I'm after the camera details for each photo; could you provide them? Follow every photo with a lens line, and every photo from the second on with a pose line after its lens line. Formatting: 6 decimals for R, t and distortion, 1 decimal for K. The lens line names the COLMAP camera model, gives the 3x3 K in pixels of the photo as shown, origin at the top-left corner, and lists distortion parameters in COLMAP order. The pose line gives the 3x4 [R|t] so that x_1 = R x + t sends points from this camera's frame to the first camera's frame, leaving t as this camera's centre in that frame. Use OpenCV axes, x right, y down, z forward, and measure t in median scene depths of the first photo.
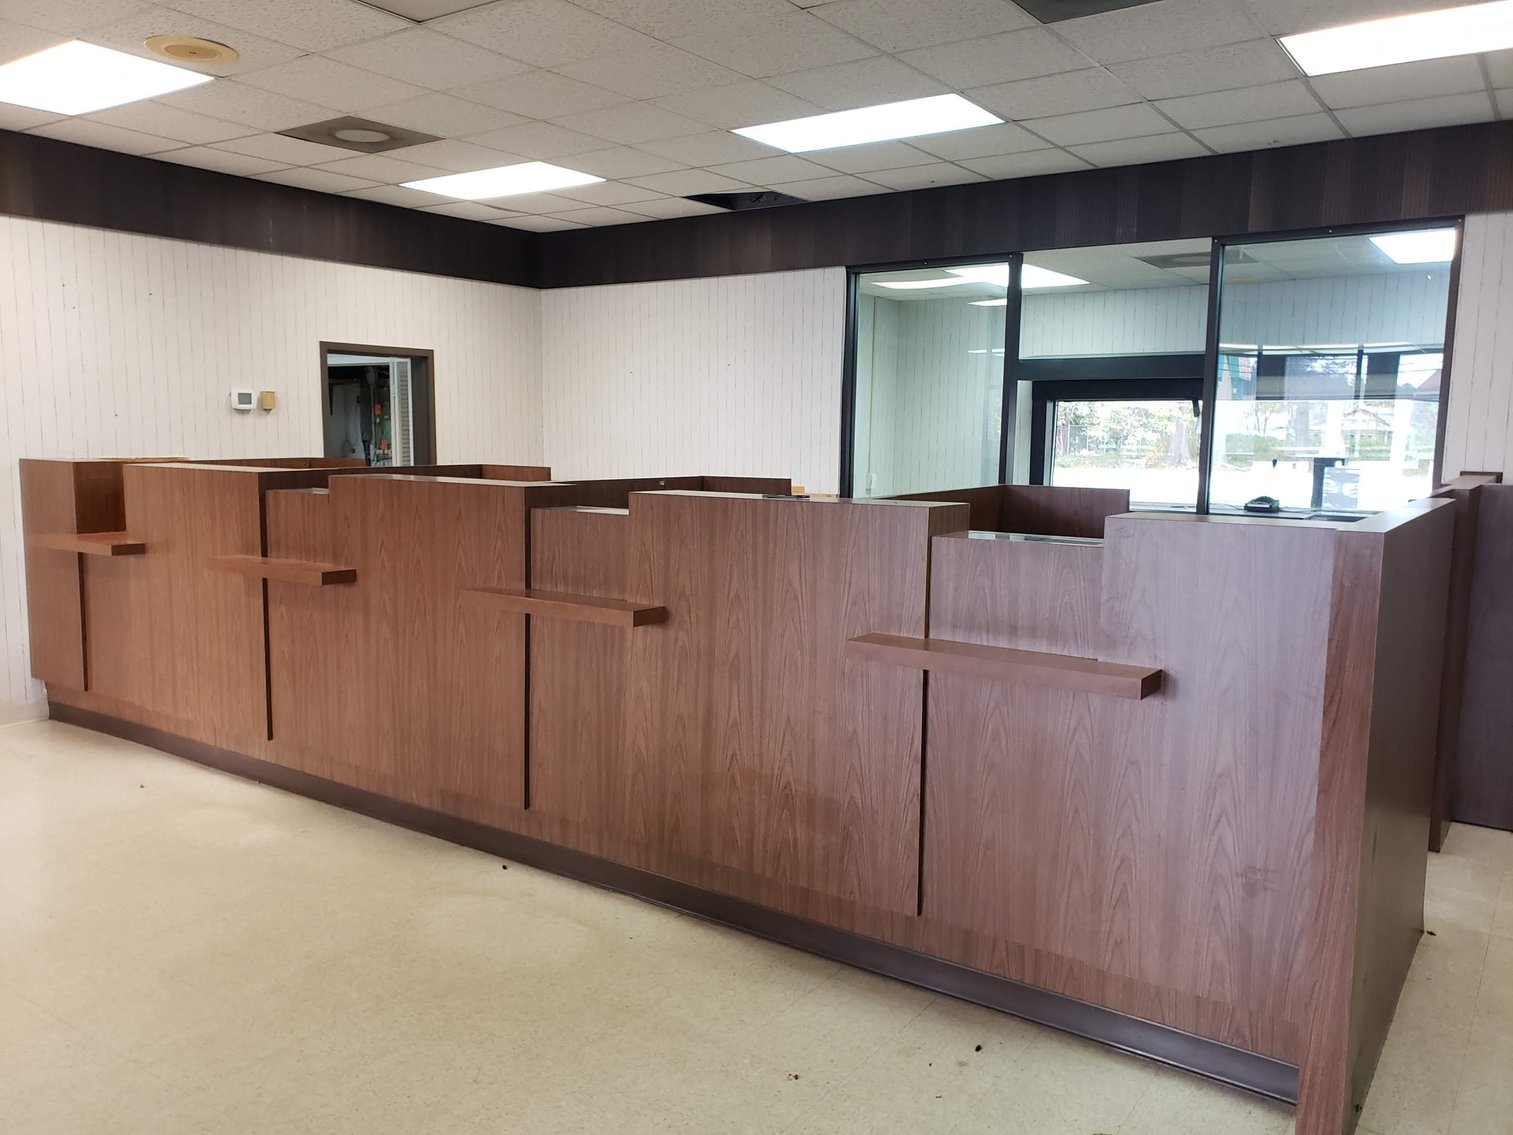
lens RADIAL K [[1175.2, 0, 759.1], [0, 1175.2, 564.9], [0, 0, 1]] dist [0.015595, -0.014524]
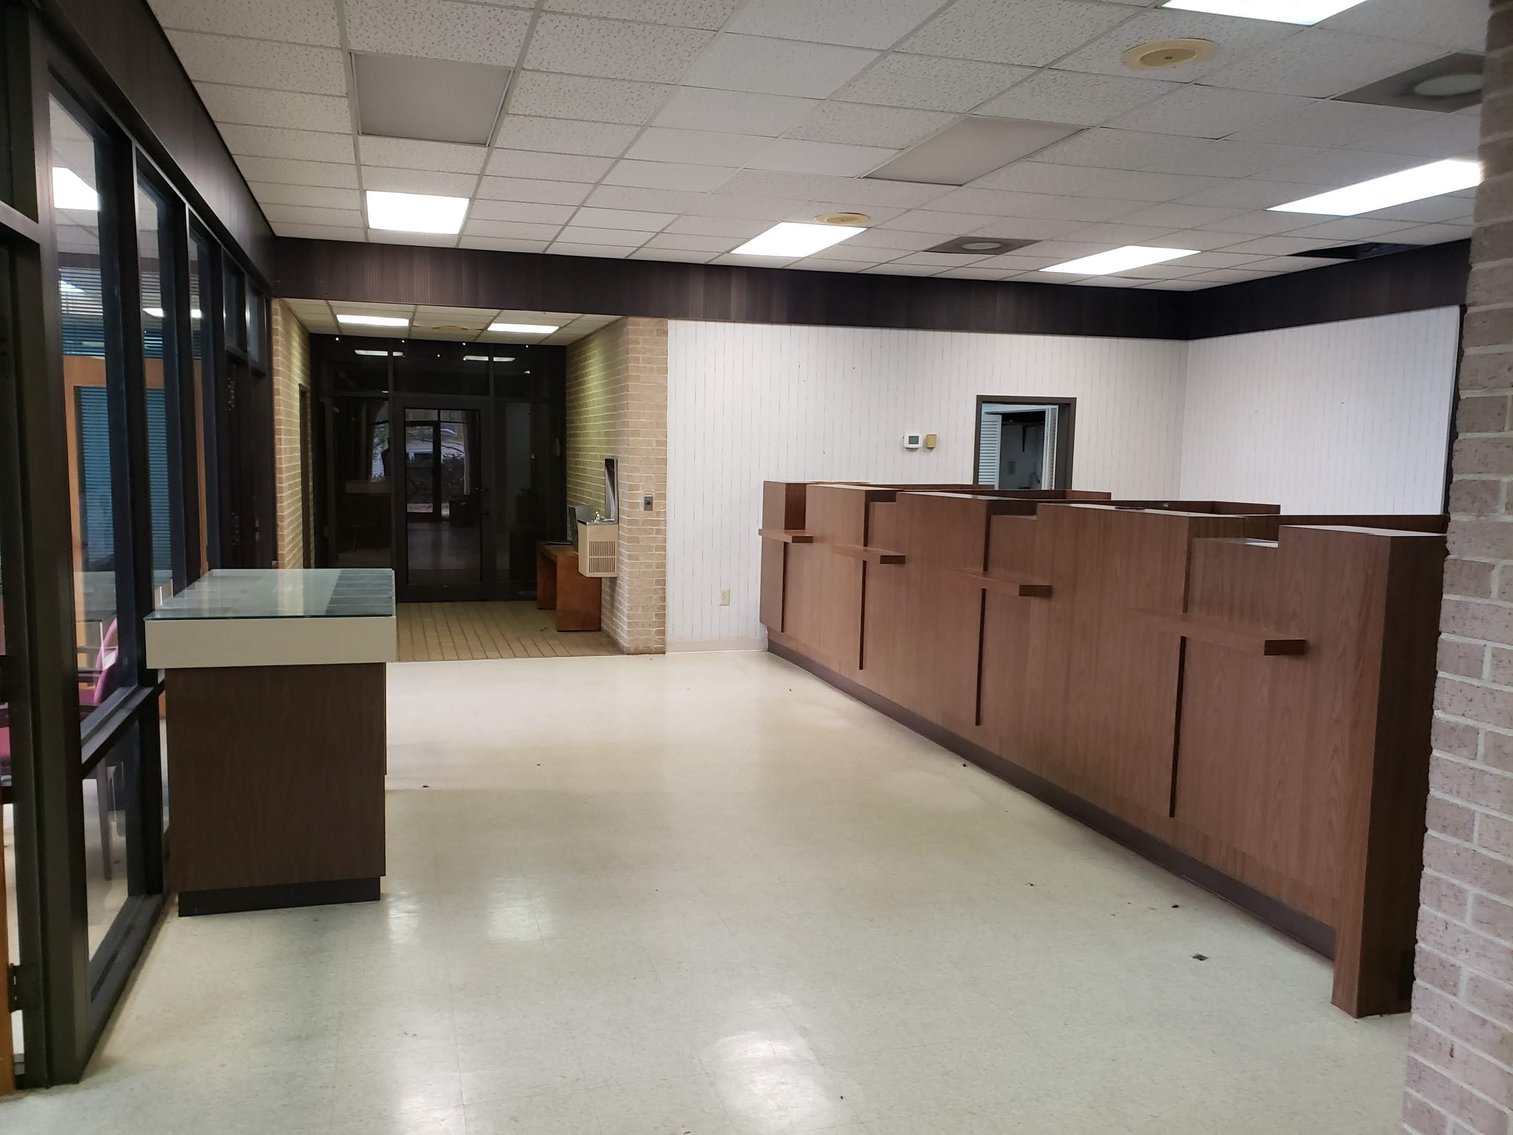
lens RADIAL K [[1175.2, 0, 752.4], [0, 1175.2, 573.2], [0, 0, 1]] dist [0.015595, -0.014524]
pose [[0.785510, 0.065516, -0.615371, 0.308282], [-0.080508, 0.996748, 0.003353, 0.026861], [0.613590, 0.046908, 0.788230, -0.207701]]
